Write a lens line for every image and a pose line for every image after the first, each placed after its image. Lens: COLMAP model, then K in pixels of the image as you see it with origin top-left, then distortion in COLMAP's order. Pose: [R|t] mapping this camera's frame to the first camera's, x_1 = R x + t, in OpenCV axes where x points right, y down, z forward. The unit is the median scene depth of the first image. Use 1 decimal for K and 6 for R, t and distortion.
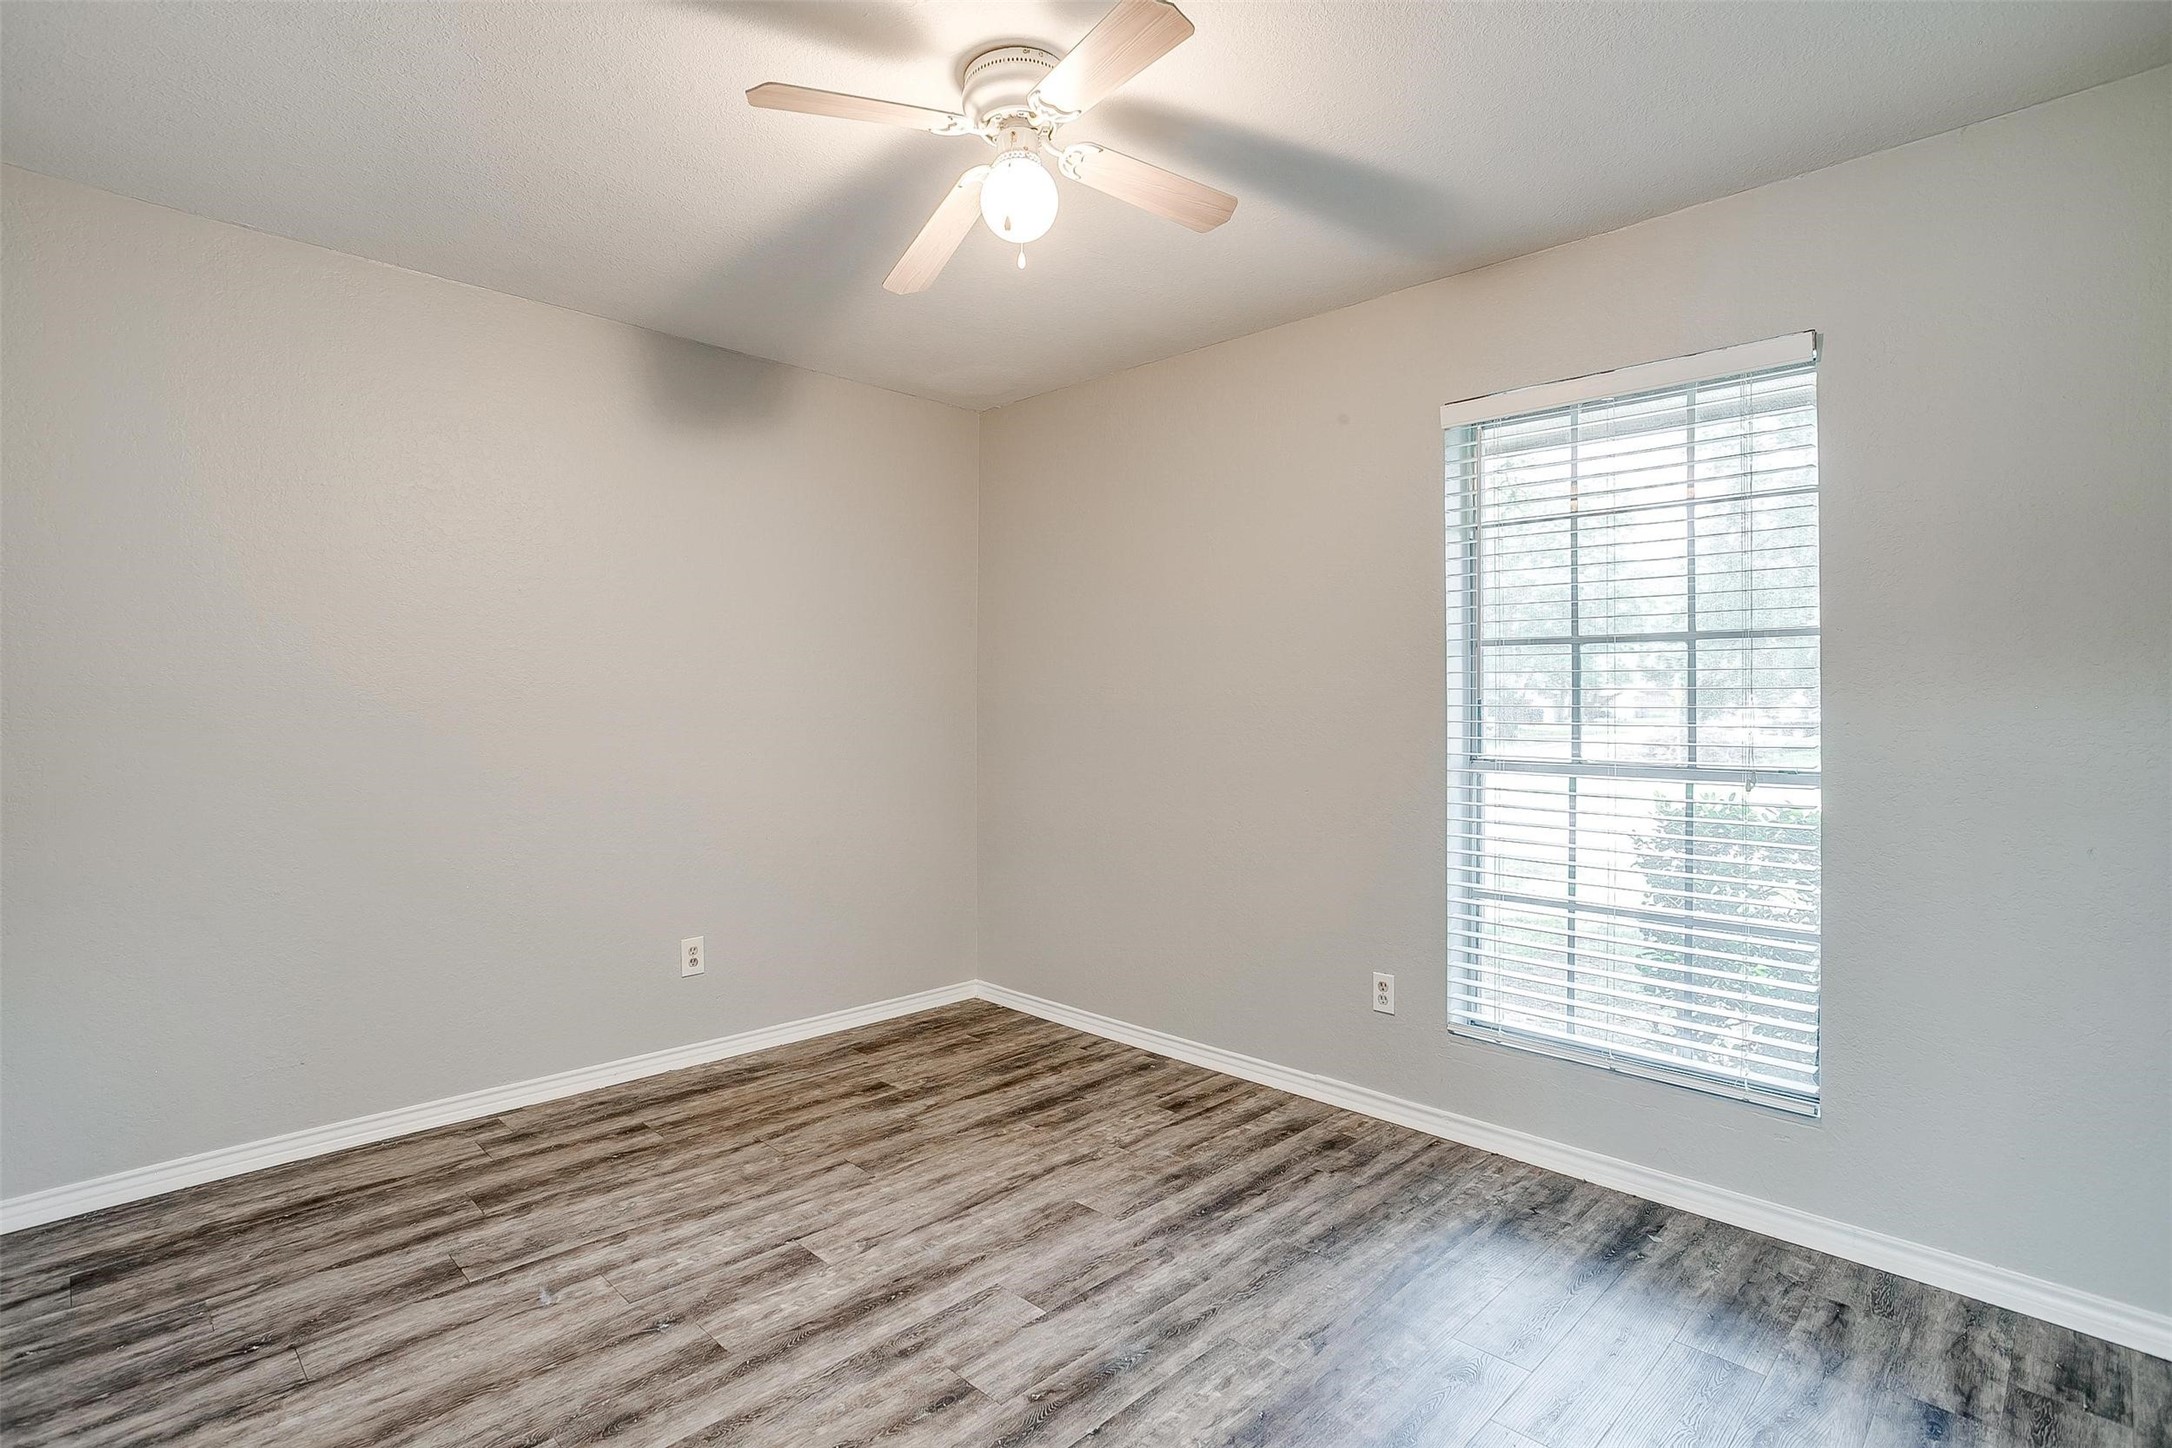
lens RADIAL K [[1057.4, 0, 1081.4], [0, 1057.4, 715.0], [0, 0, 1]] dist [-0.011518, 0.000238]
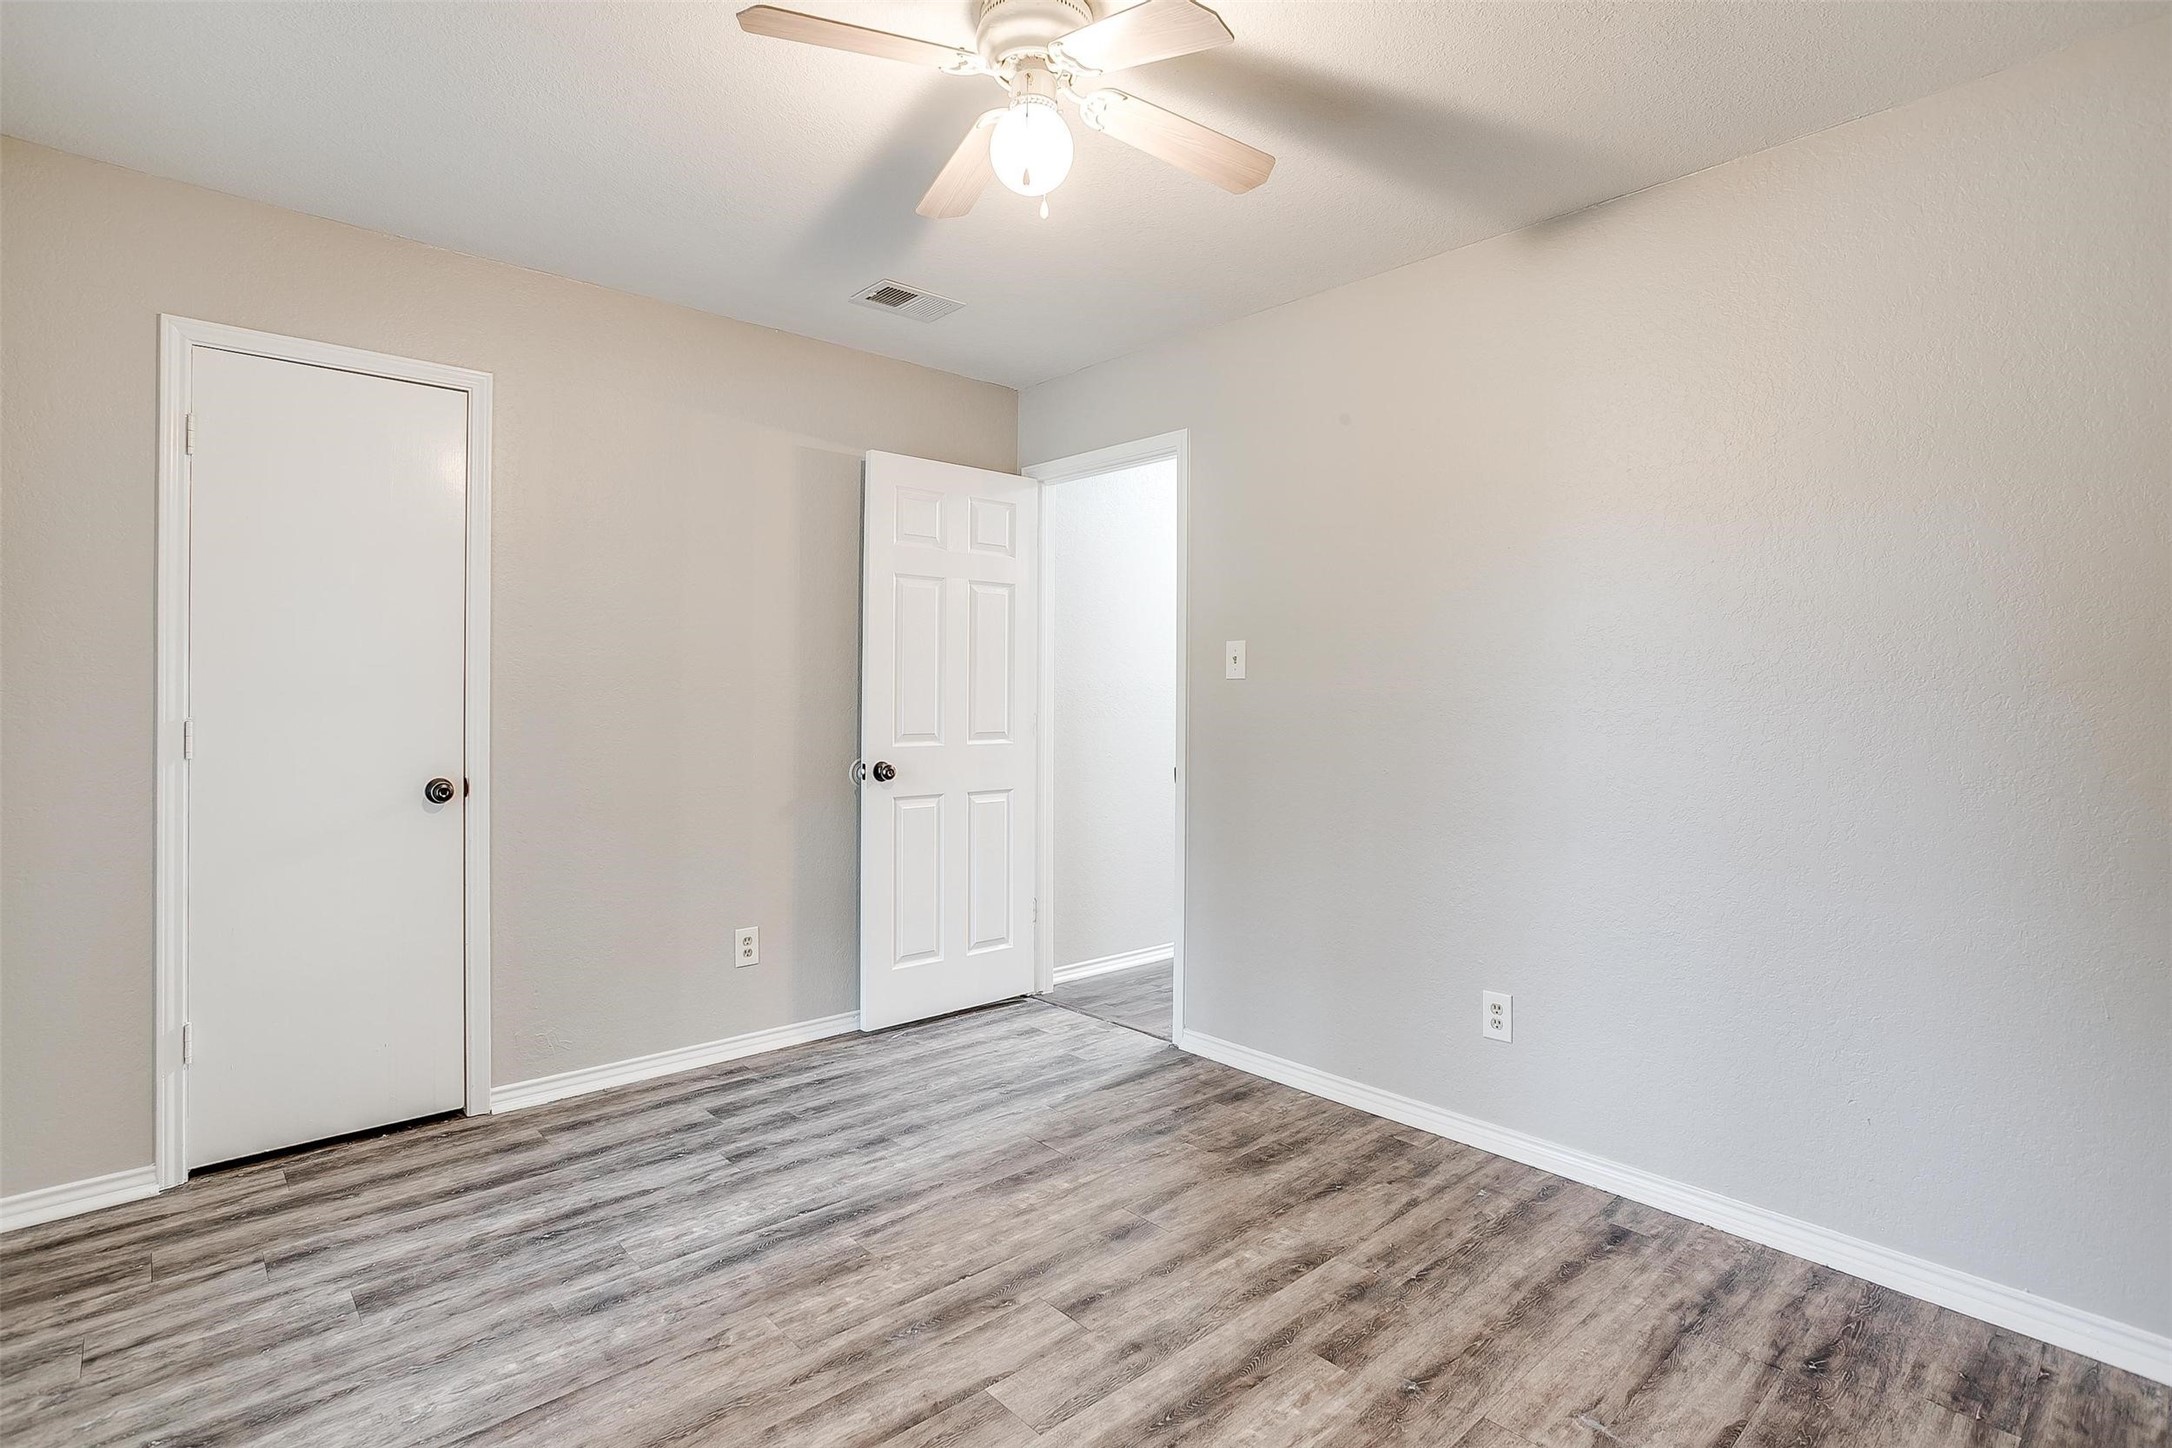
lens RADIAL K [[1057.4, 0, 1095.1], [0, 1057.4, 704.9], [0, 0, 1]] dist [-0.011518, 0.000238]
pose [[-0.999234, -0.010287, 0.037745, -0.162093], [-0.009698, 0.999829, 0.015767, -0.012506], [-0.037900, 0.015389, -0.999163, 1.989883]]
